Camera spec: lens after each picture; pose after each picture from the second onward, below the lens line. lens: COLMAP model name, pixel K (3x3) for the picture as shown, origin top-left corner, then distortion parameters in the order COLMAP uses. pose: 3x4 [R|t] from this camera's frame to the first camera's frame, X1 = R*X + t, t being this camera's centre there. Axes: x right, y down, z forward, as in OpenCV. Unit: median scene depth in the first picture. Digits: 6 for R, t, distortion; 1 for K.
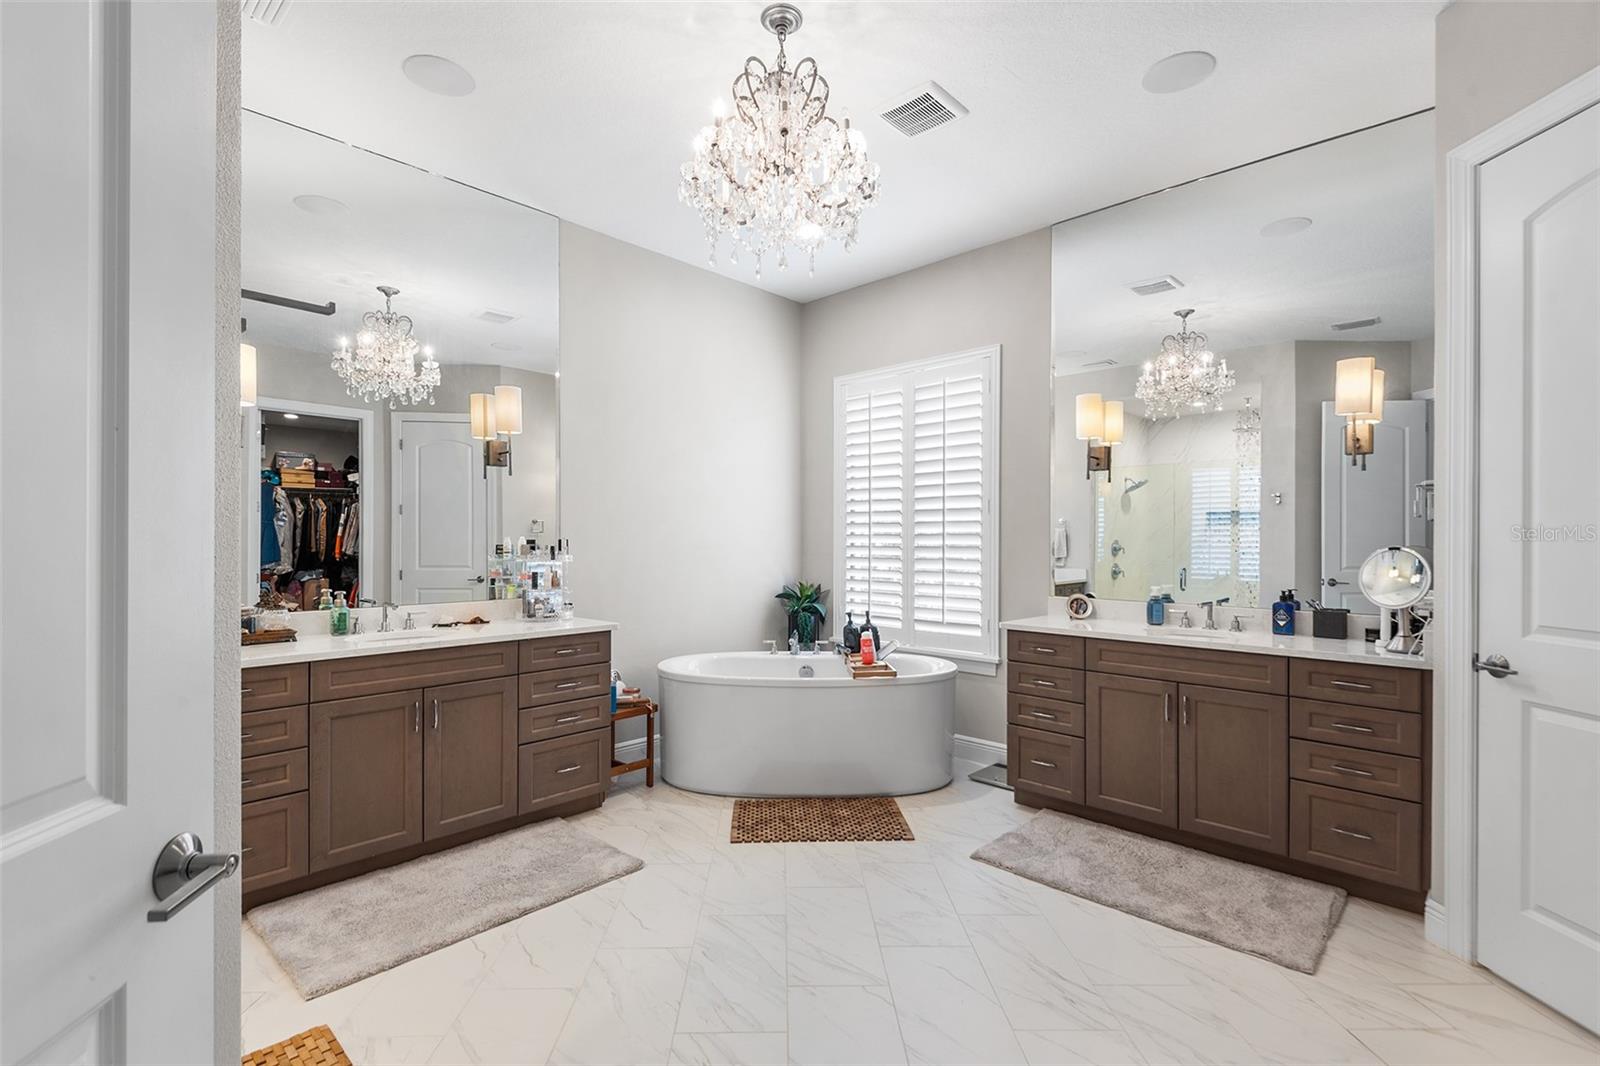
lens RADIAL K [[734.4, 0, 791.3], [0, 734.4, 540.2], [0, 0, 1]] dist [0.028770, -0.018262]
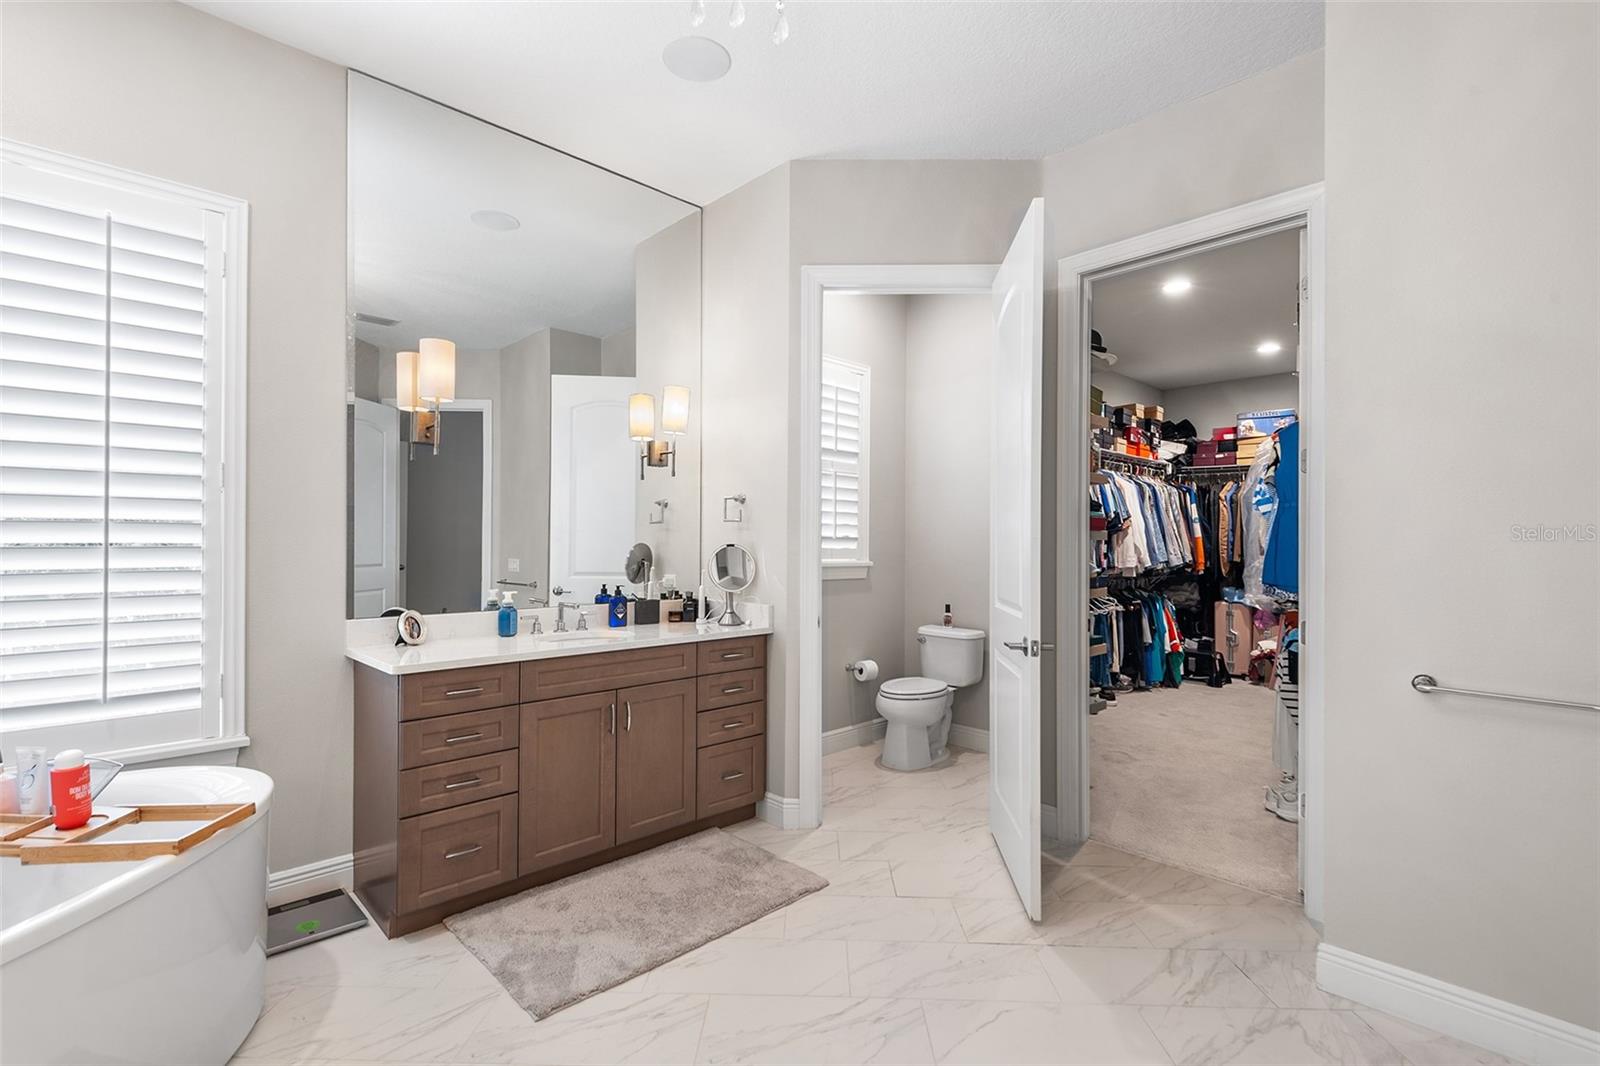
lens RADIAL K [[734.4, 0, 793.6], [0, 734.4, 541.4], [0, 0, 1]] dist [0.028770, -0.018262]
pose [[0.035859, -0.002503, 0.999354, -0.379654], [-0.007265, 0.999970, 0.002765, 0.000013], [-0.999330, -0.007359, 0.035839, 0.701035]]
